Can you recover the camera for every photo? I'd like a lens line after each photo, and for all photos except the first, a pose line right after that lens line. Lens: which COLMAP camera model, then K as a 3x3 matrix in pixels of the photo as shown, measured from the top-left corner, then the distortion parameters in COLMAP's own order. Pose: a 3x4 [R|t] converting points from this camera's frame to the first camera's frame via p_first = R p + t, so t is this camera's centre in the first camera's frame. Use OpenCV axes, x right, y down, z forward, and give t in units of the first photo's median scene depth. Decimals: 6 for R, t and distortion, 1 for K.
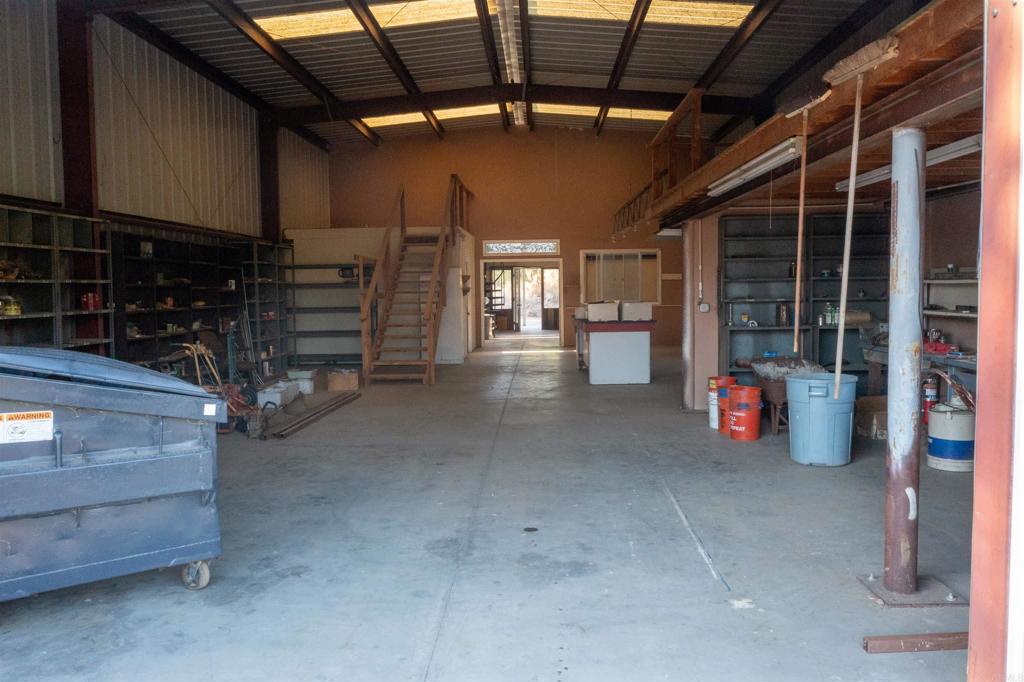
lens RADIAL K [[807.1, 0, 515.7], [0, 807.1, 344.0], [0, 0, 1]] dist [-0.011441, -0.006753]
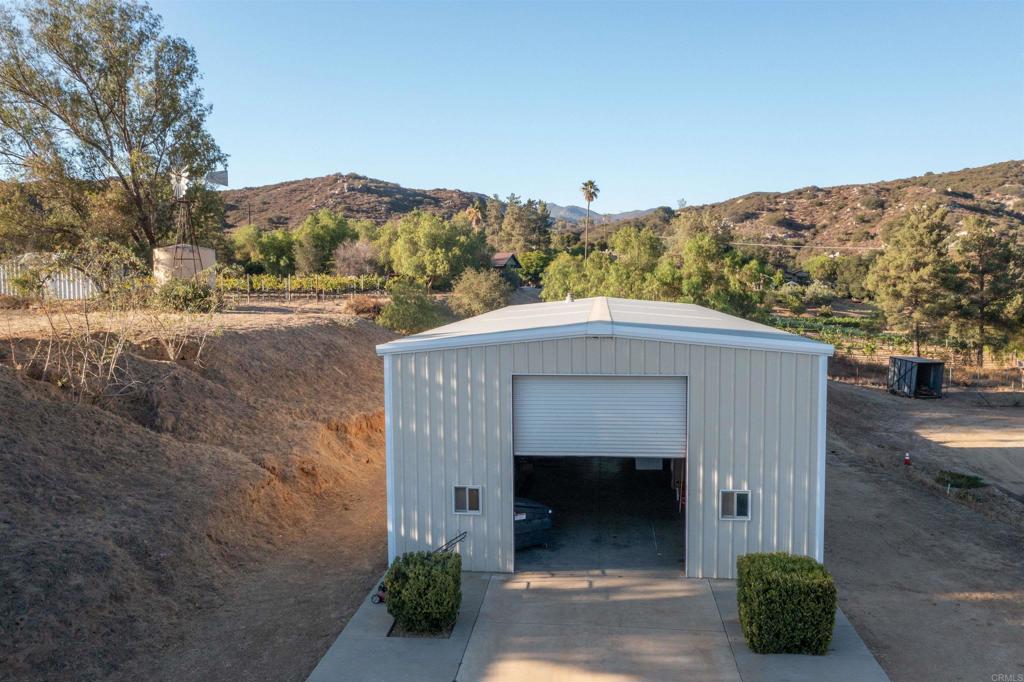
lens RADIAL K [[806.2, 0, 512.0], [0, 806.2, 341.0], [0, 0, 1]] dist [-0.014256, 0.000767]
pose [[0.997398, 0.010968, -0.071248, -0.148095], [-0.010509, 0.999922, 0.006805, -0.527055], [0.071317, -0.006038, 0.997435, -2.080538]]
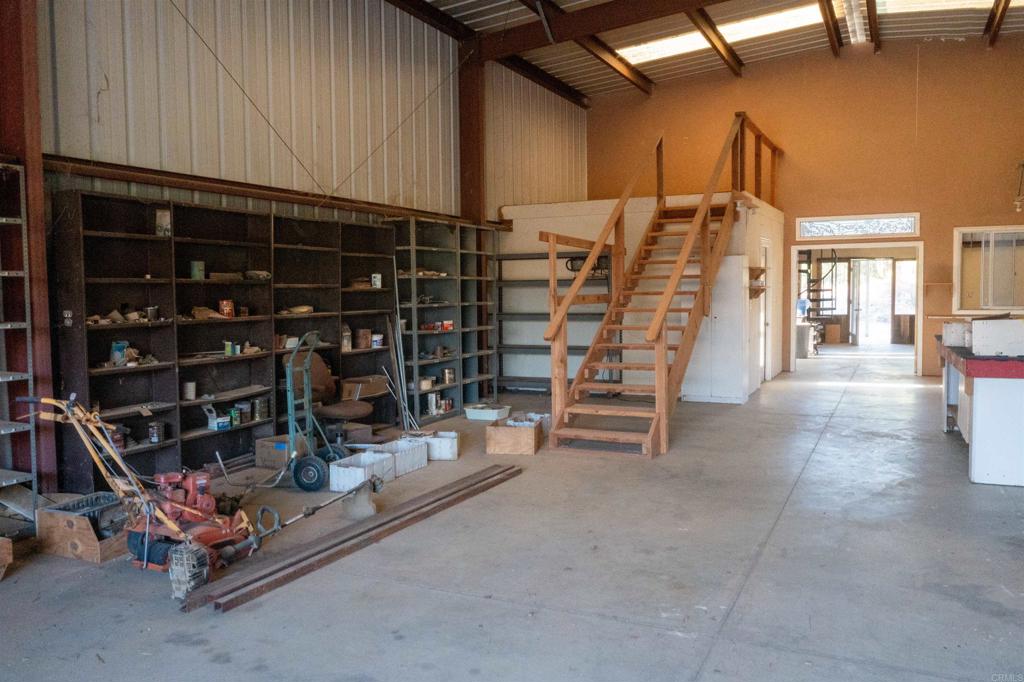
lens RADIAL K [[807.1, 0, 515.7], [0, 807.1, 344.0], [0, 0, 1]] dist [-0.011441, -0.006753]
pose [[0.915602, 0.030142, -0.400955, 0.024238], [-0.029307, 0.999537, 0.008216, -0.023746], [0.401017, 0.004228, 0.916061, 0.341079]]
